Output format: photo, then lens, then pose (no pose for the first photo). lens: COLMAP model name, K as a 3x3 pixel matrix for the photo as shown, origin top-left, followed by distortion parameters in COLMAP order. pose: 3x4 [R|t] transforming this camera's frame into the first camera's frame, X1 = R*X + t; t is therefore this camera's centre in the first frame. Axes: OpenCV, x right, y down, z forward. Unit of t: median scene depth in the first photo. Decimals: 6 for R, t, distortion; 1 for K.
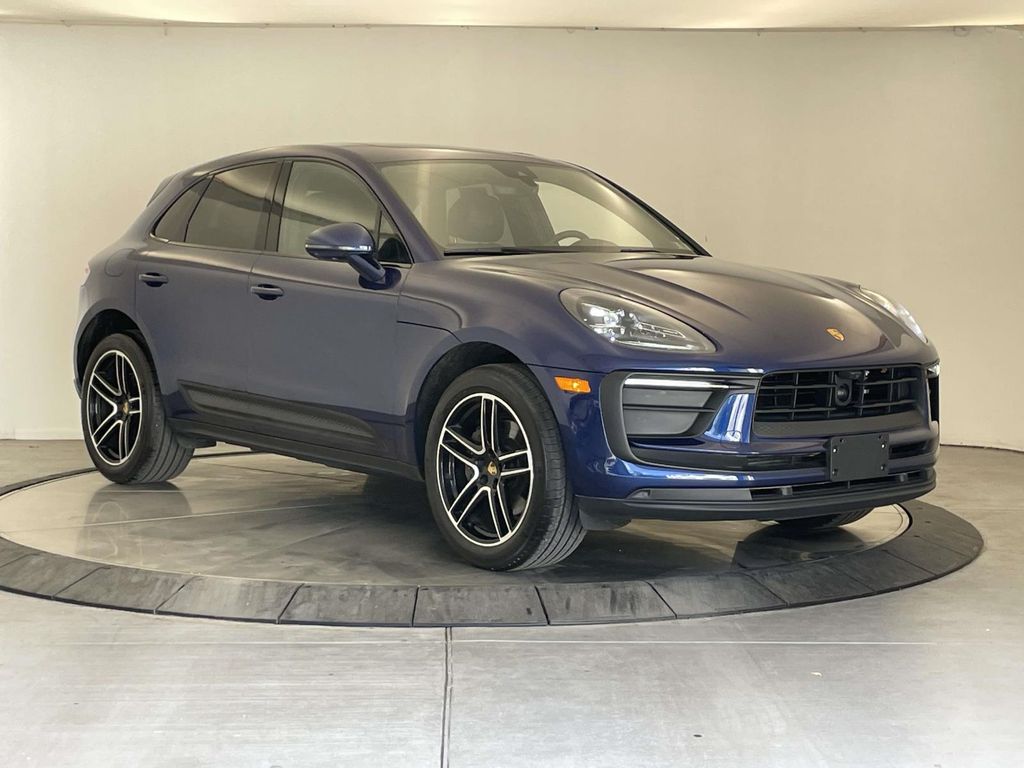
lens RADIAL K [[2155.8, 0, 543.3], [0, 2155.8, 381.9], [0, 0, 1]] dist [0.018627, -0.013369]
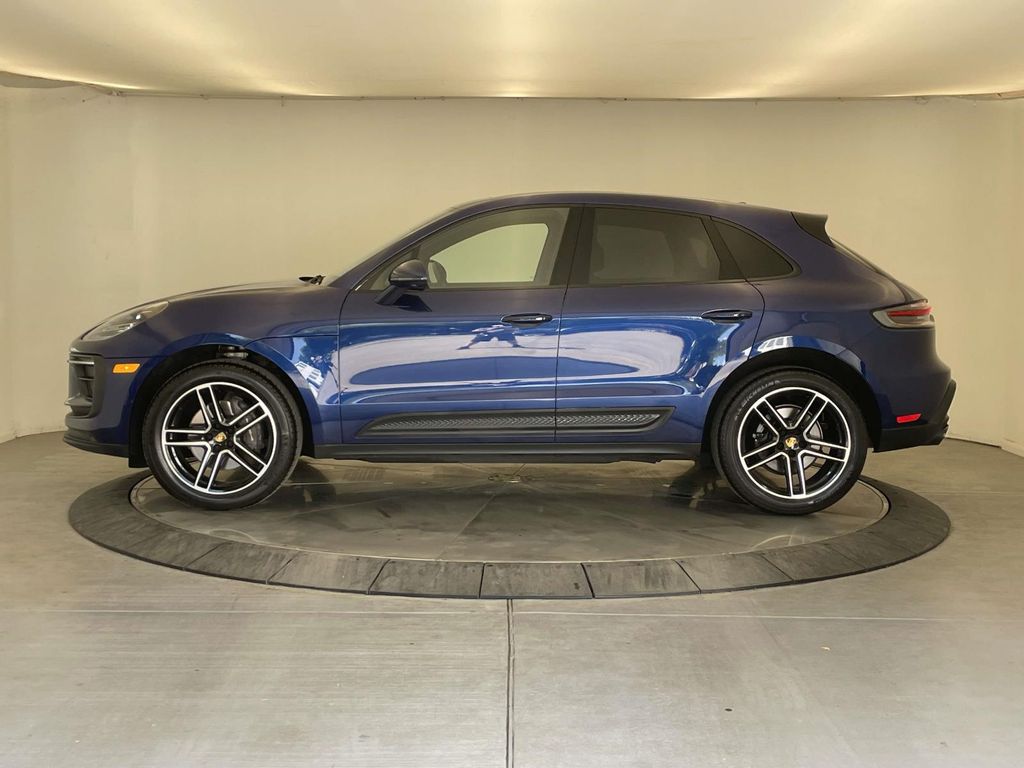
lens RADIAL K [[1555.5, 0, 488.4], [0, 1555.5, 383.3], [0, 0, 1]] dist [0.033676, -0.097386]
pose [[0.998788, 0.004223, -0.049037, -0.014341], [-0.003495, 0.999883, 0.014924, -0.019408], [0.049095, -0.014734, 0.998685, 0.143127]]
